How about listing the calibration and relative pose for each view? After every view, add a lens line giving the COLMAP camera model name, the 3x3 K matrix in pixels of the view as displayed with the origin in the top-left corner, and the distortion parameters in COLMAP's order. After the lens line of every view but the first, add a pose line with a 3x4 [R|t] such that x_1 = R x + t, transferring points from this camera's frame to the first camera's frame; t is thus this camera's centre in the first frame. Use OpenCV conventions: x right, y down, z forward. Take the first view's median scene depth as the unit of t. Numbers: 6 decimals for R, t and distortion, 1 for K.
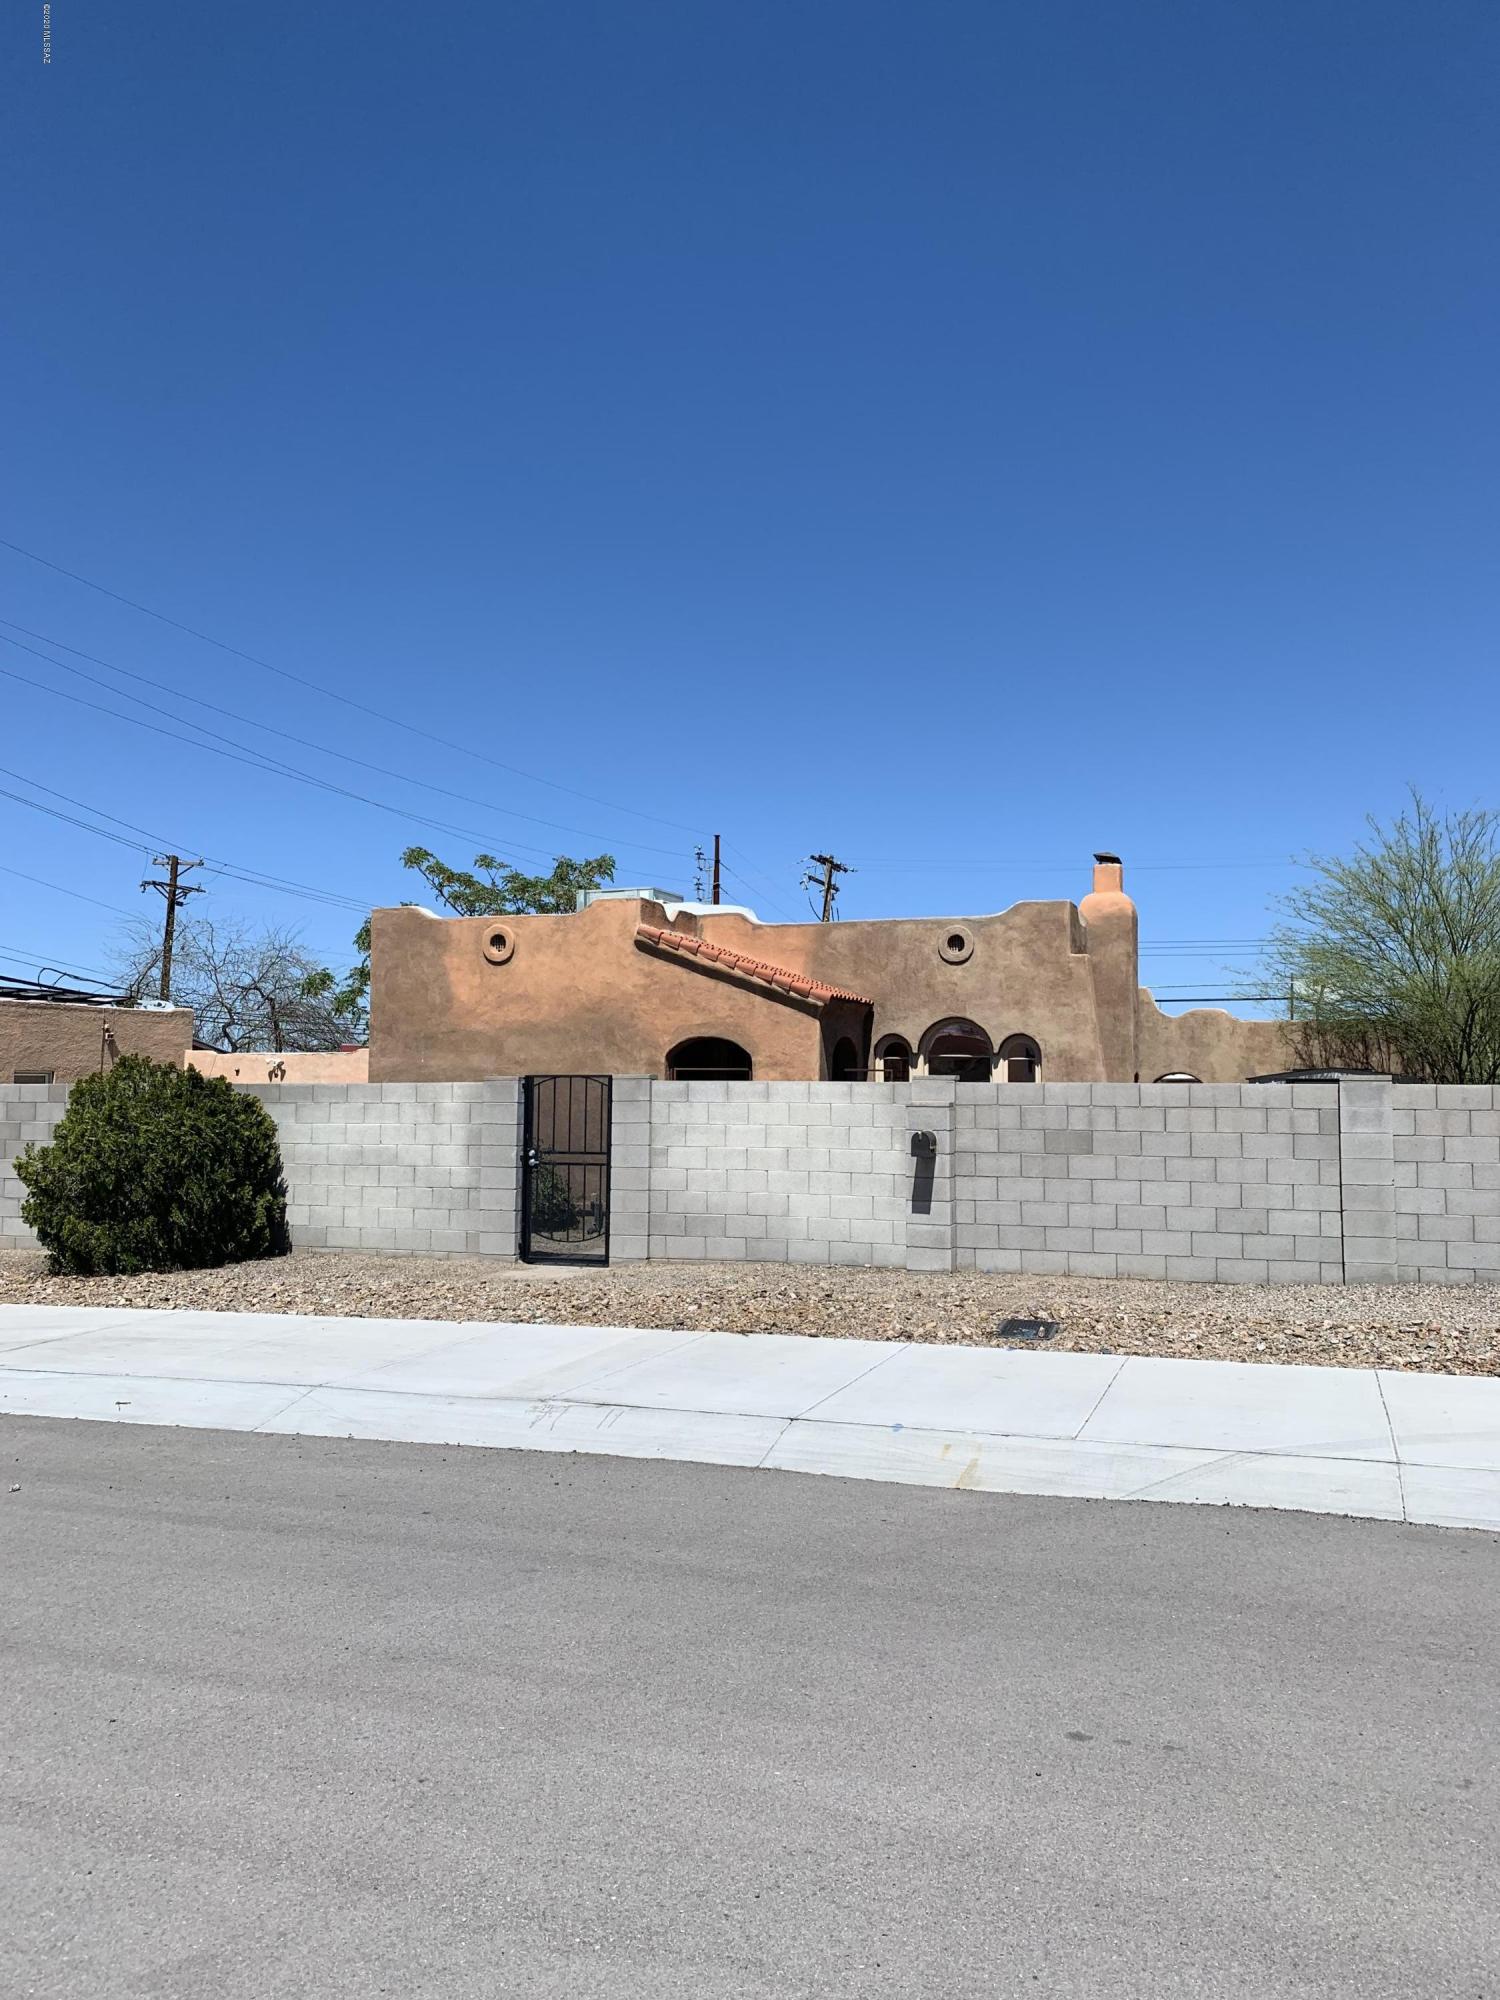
lens RADIAL K [[1527.5, 0, 750.8], [0, 1527.5, 997.2], [0, 0, 1]] dist [0.009428, -0.000085]
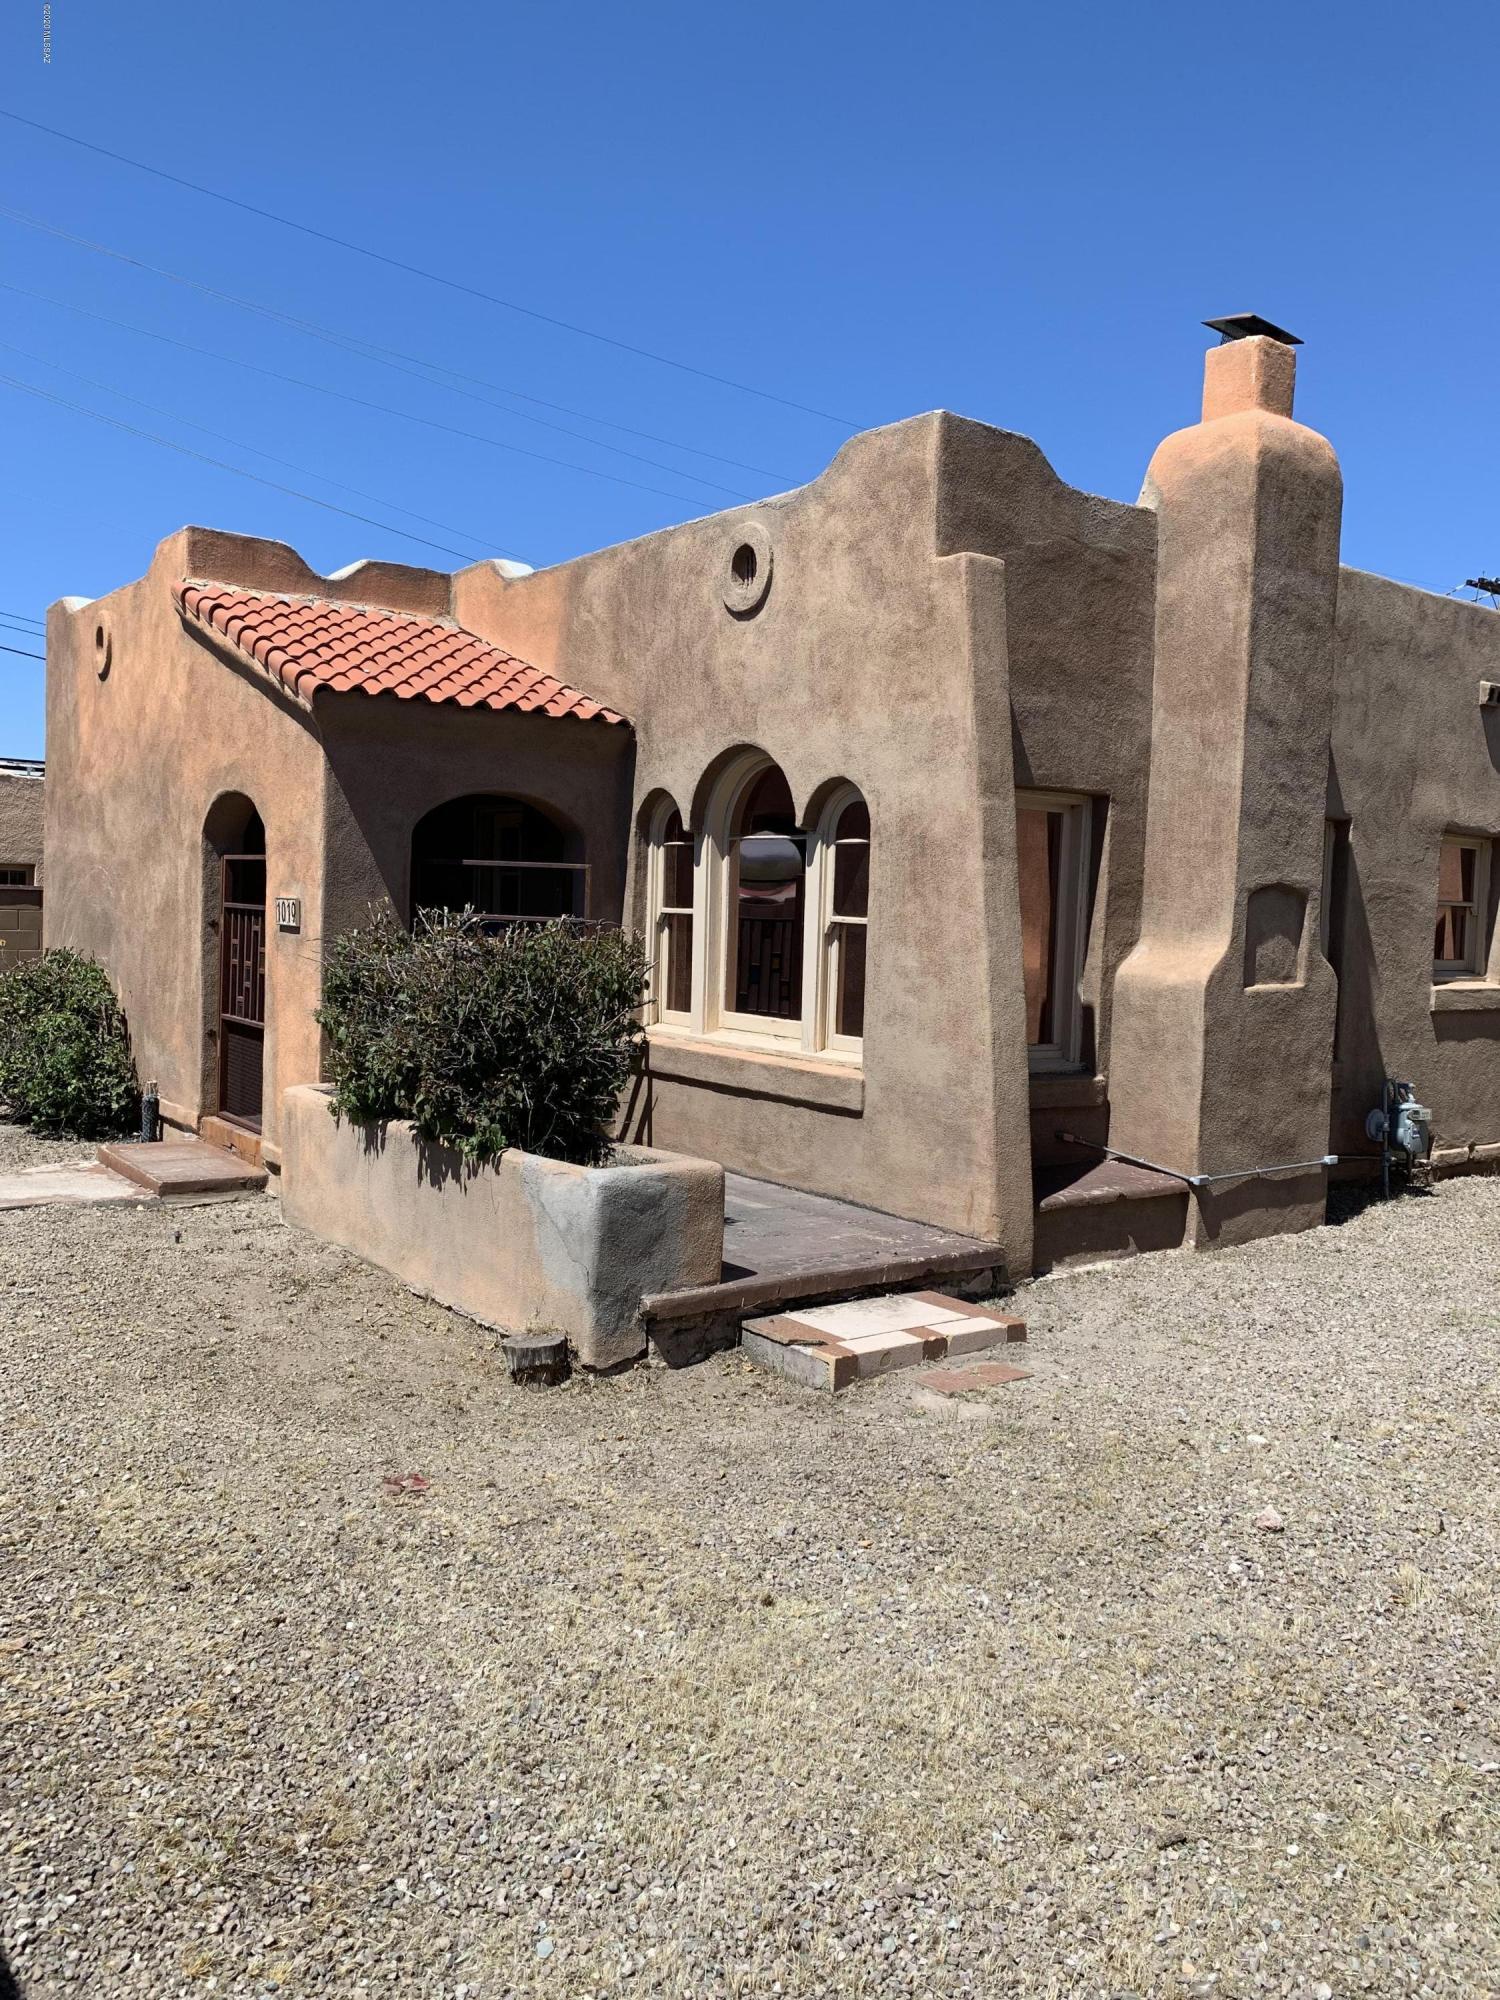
lens RADIAL K [[1527.5, 0, 750.3], [0, 1527.5, 1000.7], [0, 0, 1]] dist [0.009428, -0.000085]
pose [[0.858878, 0.051216, -0.509613, 0.359647], [0.009259, 0.993273, 0.115427, 0.035221], [0.512097, -0.103856, 0.852626, 0.637651]]
